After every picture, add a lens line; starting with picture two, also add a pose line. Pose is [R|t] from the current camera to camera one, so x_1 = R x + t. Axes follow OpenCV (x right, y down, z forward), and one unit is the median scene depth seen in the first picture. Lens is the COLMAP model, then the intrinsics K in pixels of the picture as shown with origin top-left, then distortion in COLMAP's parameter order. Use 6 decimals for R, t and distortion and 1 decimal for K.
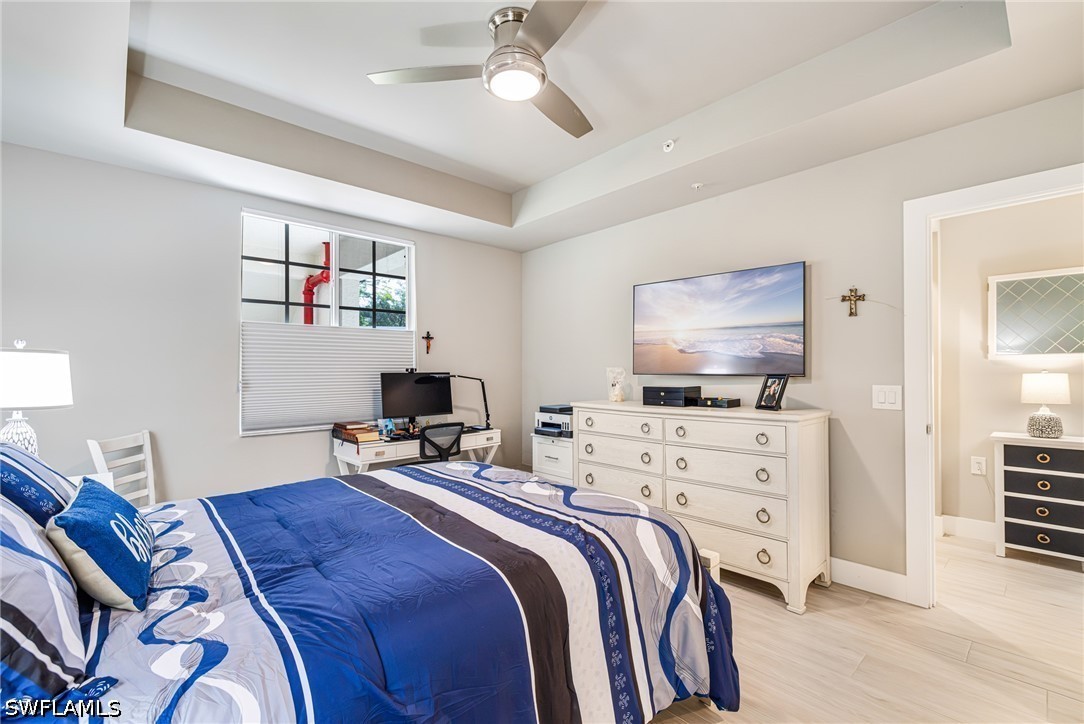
lens RADIAL K [[471.4, 0, 543.5], [0, 471.4, 361.6], [0, 0, 1]] dist [0.003071, -0.001431]
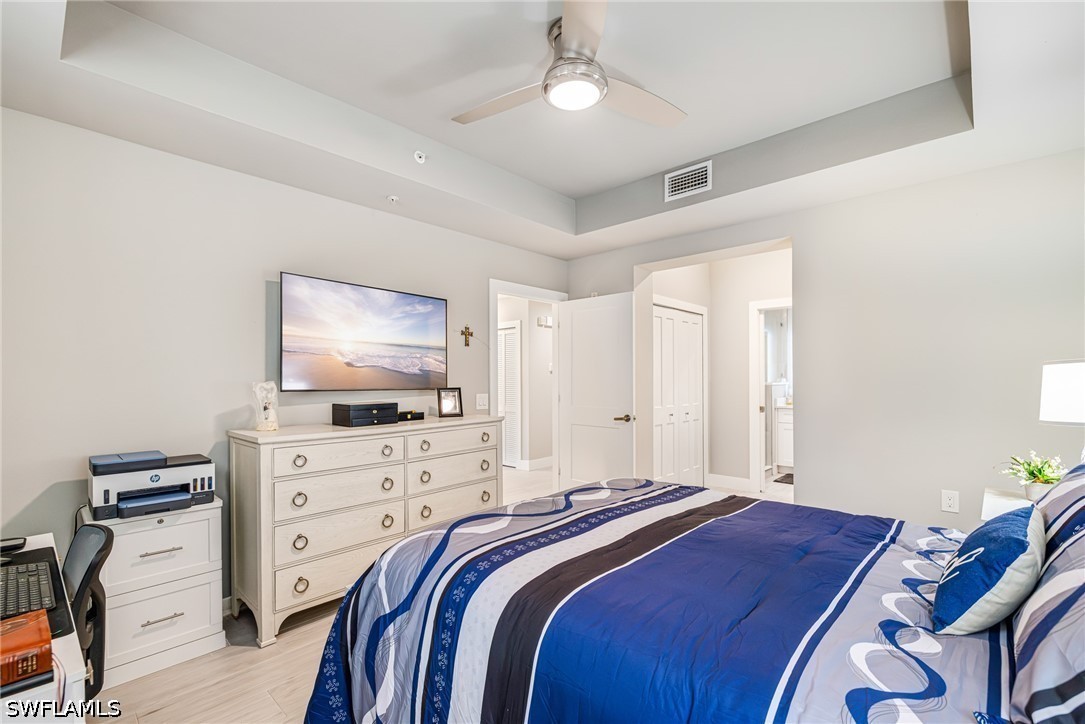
lens RADIAL K [[471.8, 0, 548.6], [0, 471.8, 381.8], [0, 0, 1]] dist [0.003071, -0.001431]
pose [[-0.081818, 0.000818, 0.996647, -0.730773], [-0.012284, 0.999923, -0.001829, 0.008766], [-0.996572, -0.012393, -0.081802, 0.803723]]
